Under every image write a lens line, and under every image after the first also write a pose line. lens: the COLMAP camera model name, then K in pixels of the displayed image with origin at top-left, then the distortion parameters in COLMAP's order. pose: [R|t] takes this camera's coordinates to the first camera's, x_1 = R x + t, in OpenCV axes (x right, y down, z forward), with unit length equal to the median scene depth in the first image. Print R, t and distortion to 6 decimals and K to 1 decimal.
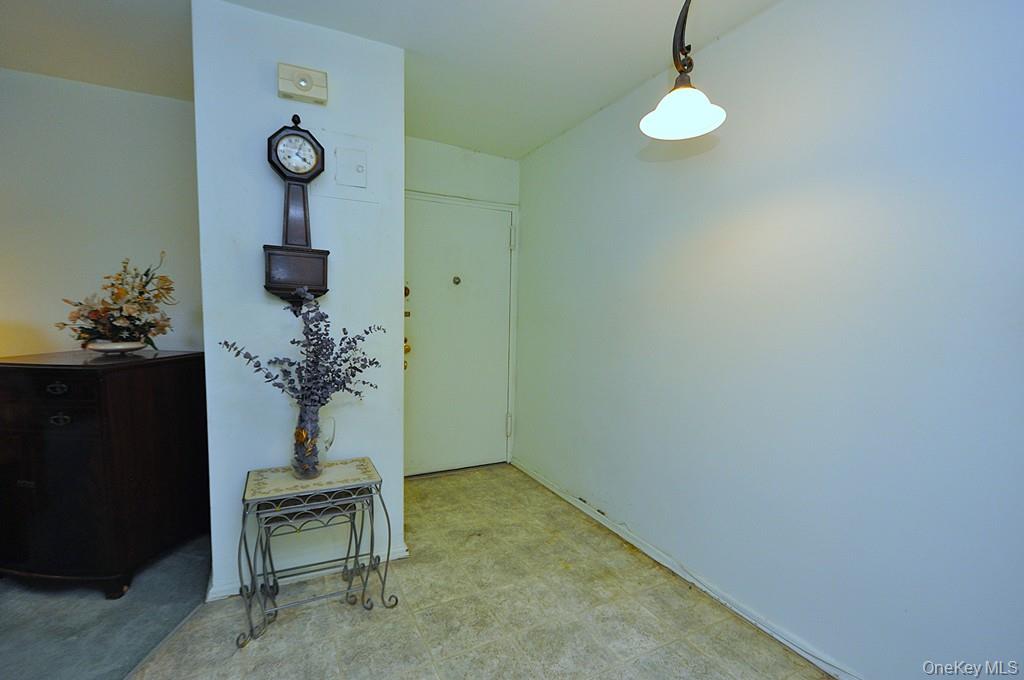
lens RADIAL K [[455.3, 0, 505.7], [0, 455.3, 354.6], [0, 0, 1]] dist [-0.000452, -0.000133]
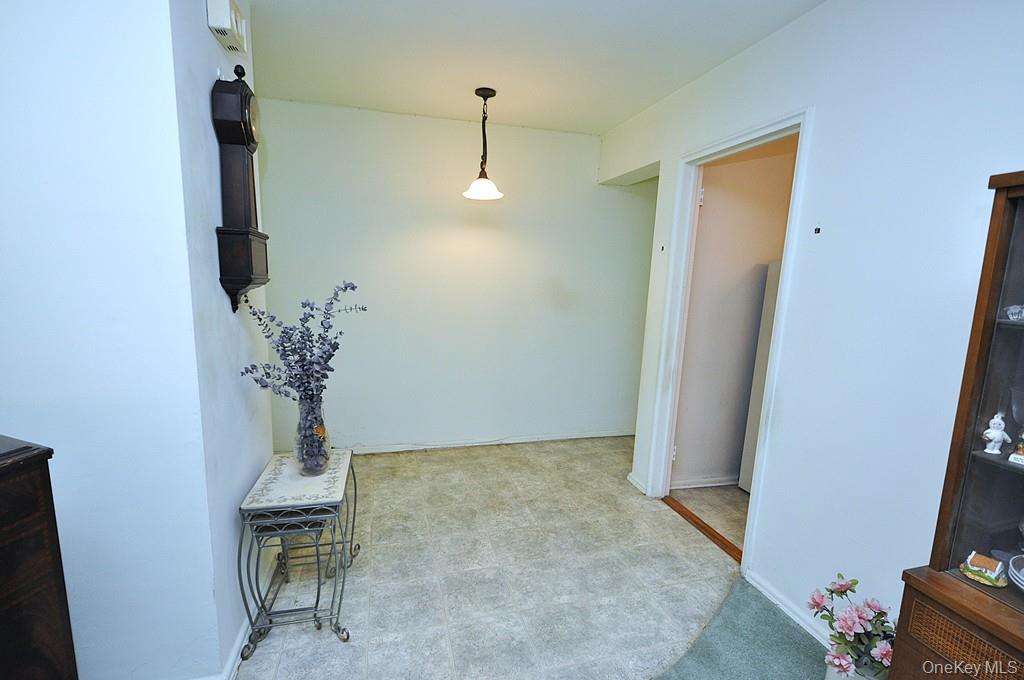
lens RADIAL K [[461.6, 0, 505.5], [0, 461.6, 355.8], [0, 0, 1]] dist [0.003768, 0.000255]
pose [[0.206885, -0.184631, 0.960786, -1.205032], [0.064137, 0.982479, 0.174989, -0.126874], [-0.976261, 0.025420, 0.215102, 0.359248]]
